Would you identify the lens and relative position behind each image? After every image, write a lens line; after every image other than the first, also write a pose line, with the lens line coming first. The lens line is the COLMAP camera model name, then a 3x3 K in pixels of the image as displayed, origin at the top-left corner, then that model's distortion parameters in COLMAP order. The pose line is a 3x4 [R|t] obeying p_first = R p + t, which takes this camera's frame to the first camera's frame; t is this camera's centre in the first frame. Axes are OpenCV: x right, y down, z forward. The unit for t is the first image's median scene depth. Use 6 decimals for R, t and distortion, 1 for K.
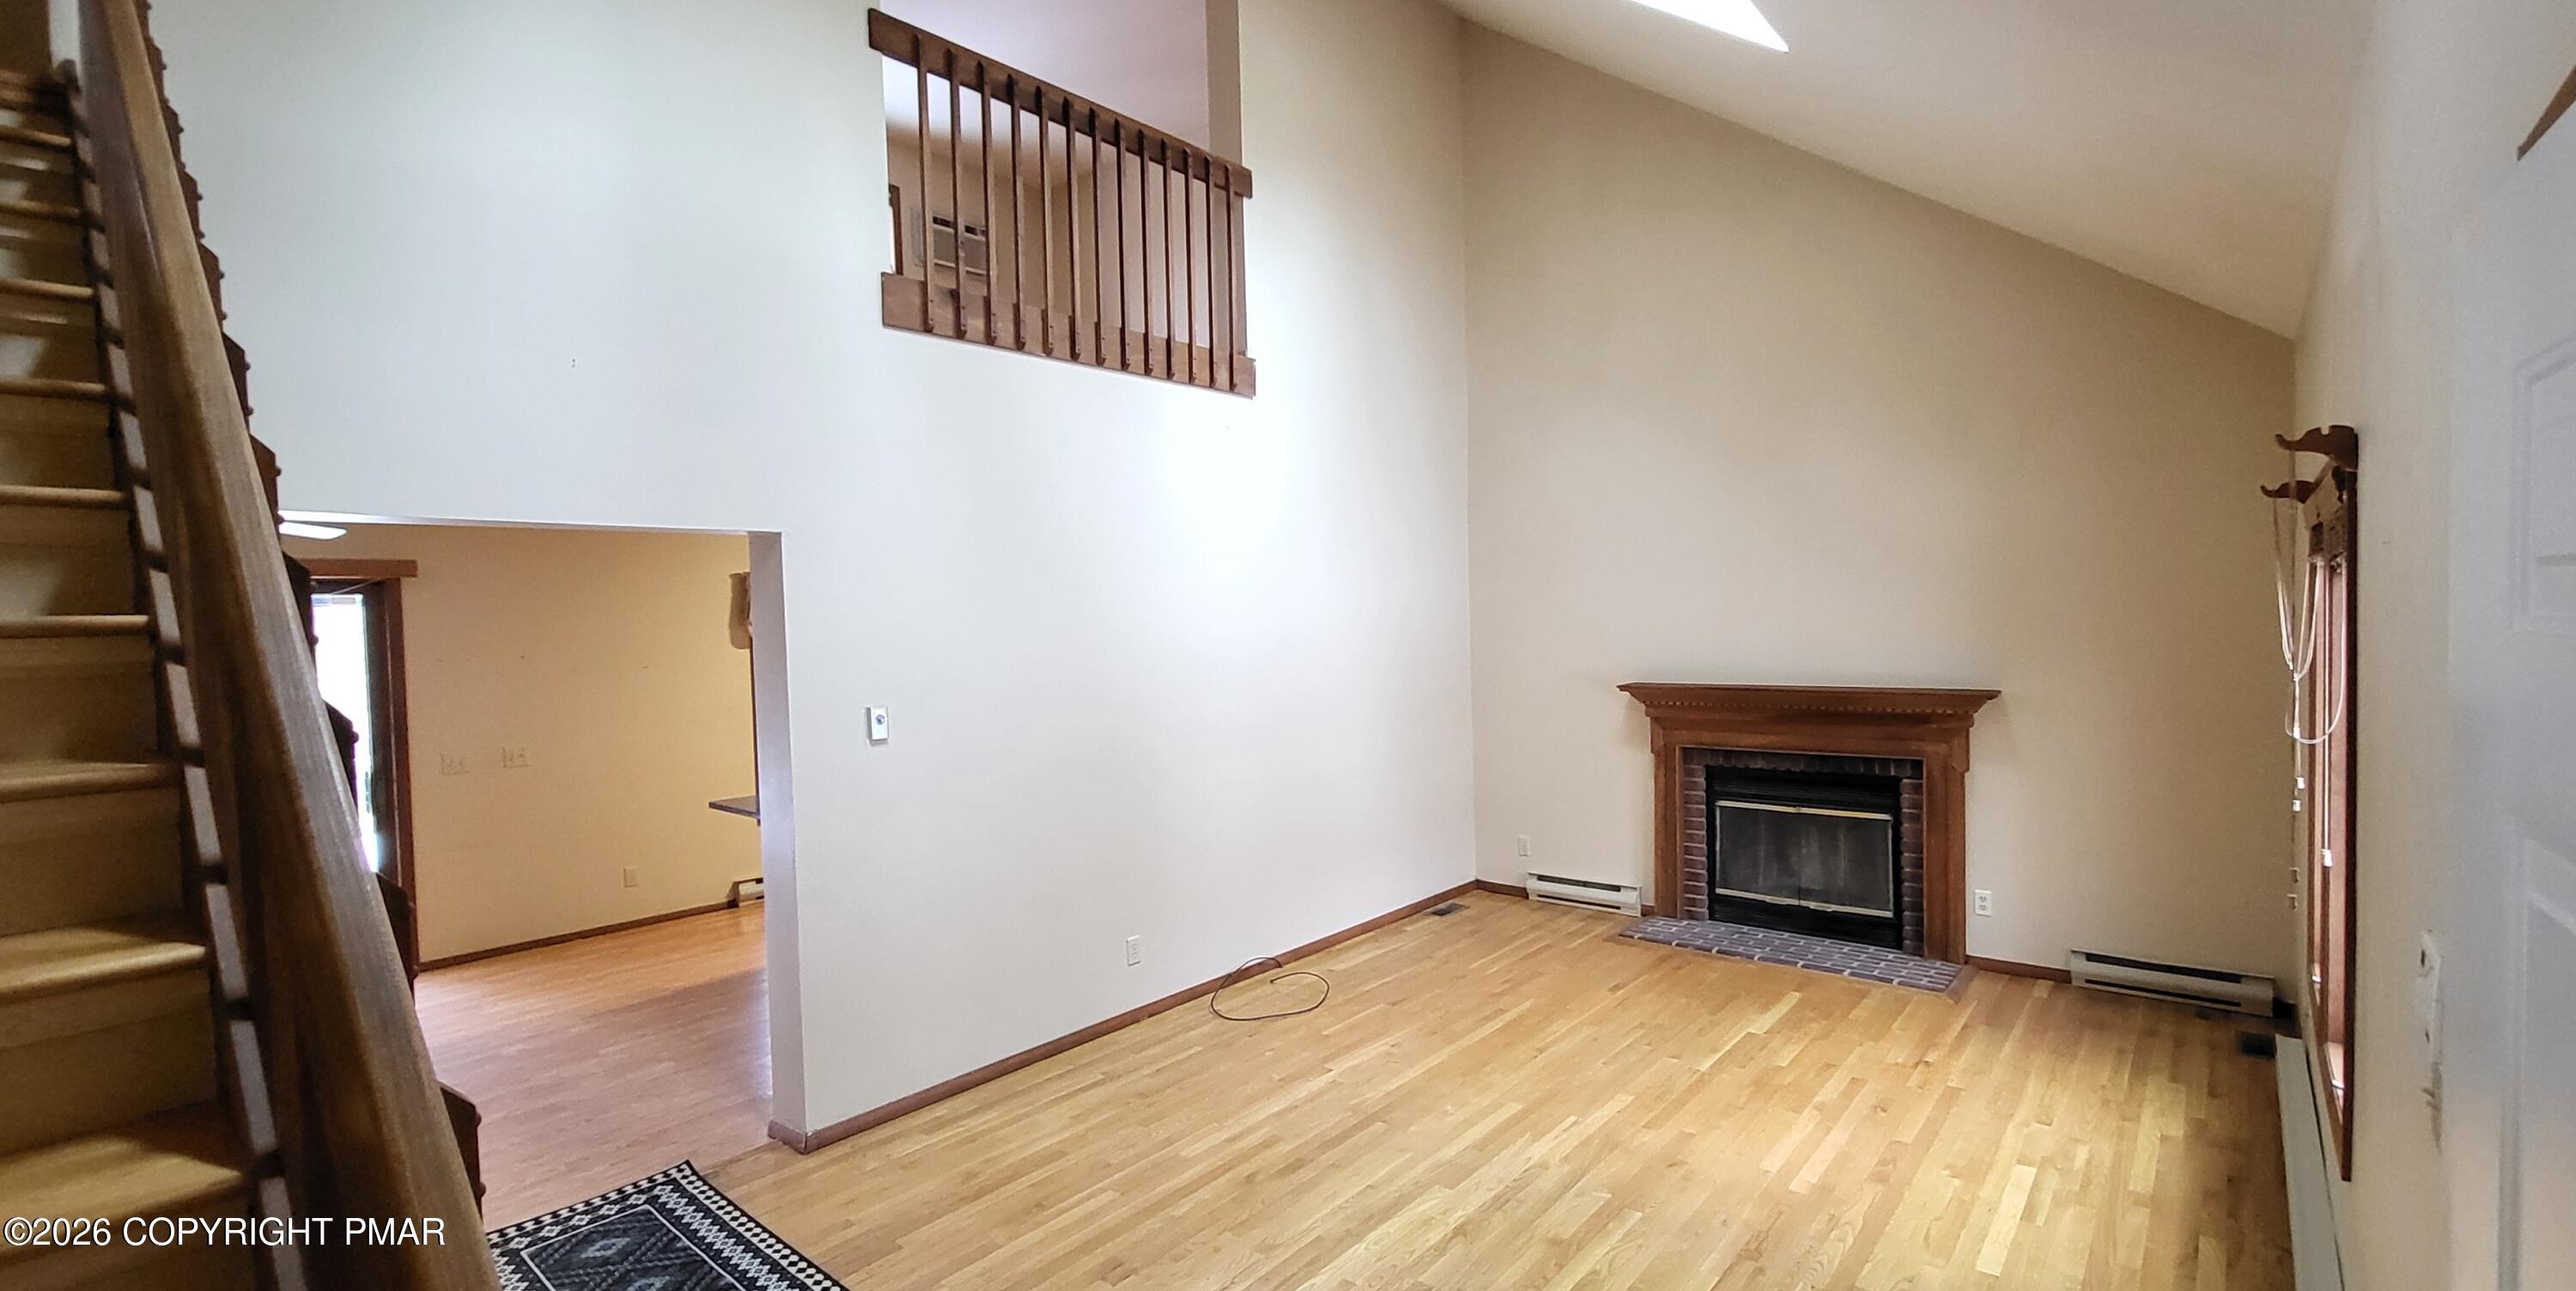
lens RADIAL K [[1103.1, 0, 1345.6], [0, 1103.1, 635.8], [0, 0, 1]] dist [0.000901, 0.000141]
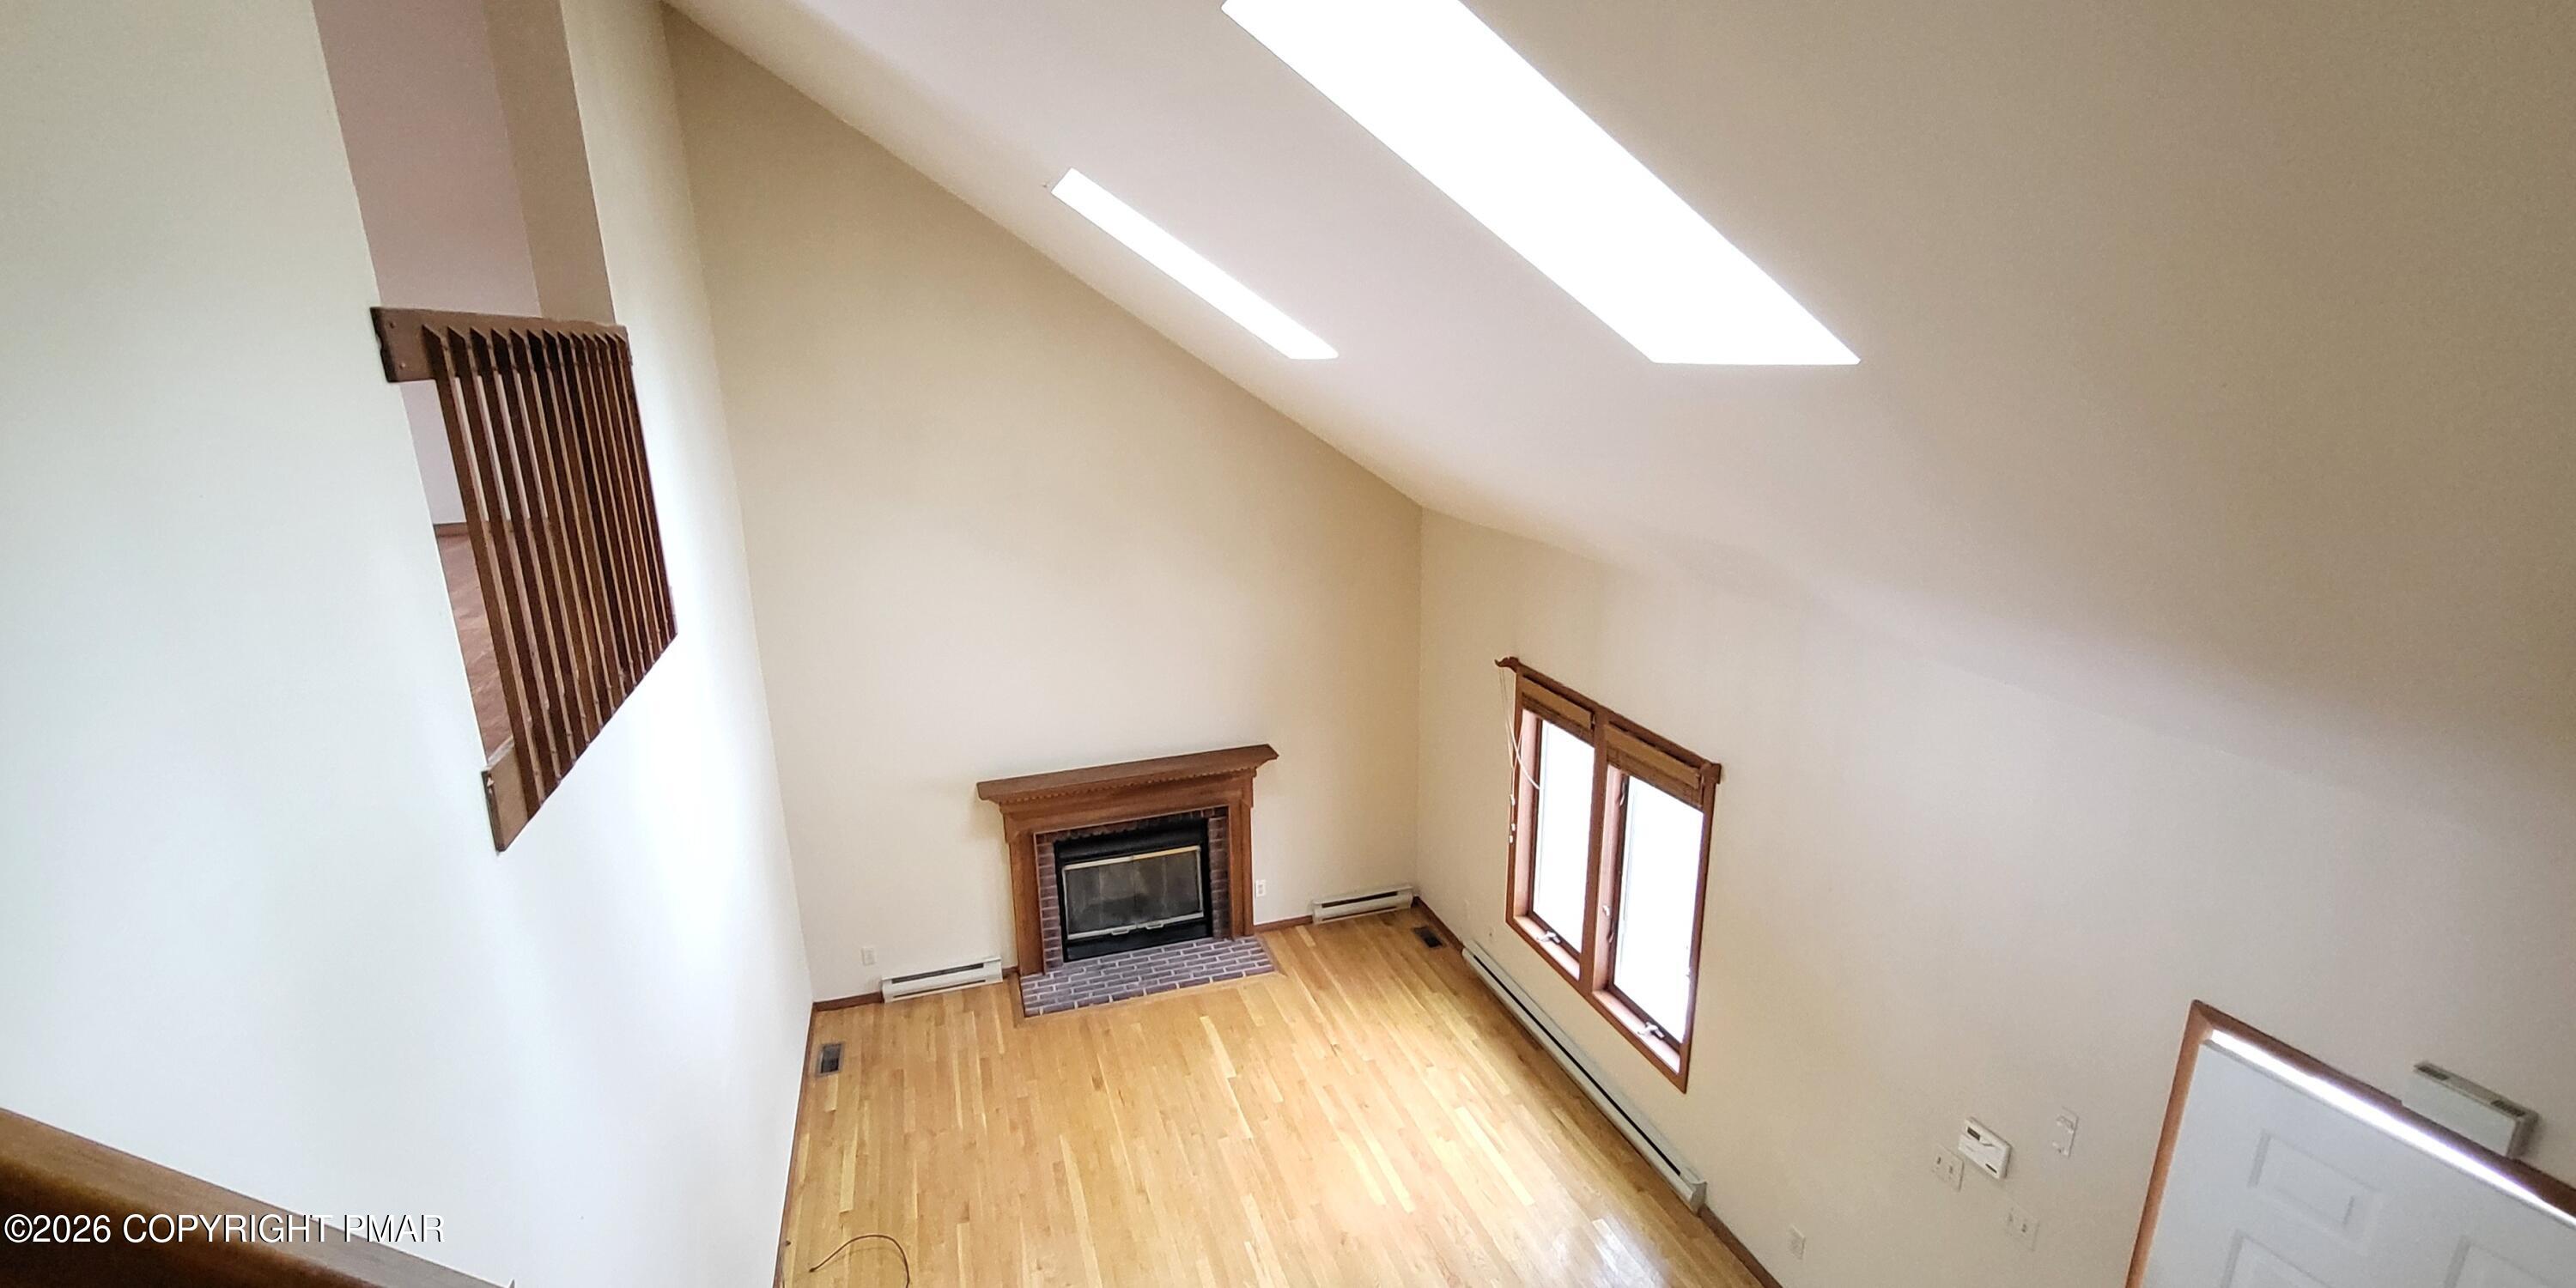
lens RADIAL K [[1105.0, 0, 1218.8], [0, 1105.0, 649.8], [0, 0, 1]] dist [0.000166, -0.000026]
pose [[0.580797, -0.221723, 0.783271, -0.467696], [0.041946, 0.969065, 0.243214, -0.381460], [-0.812967, -0.108403, 0.572131, 0.267024]]
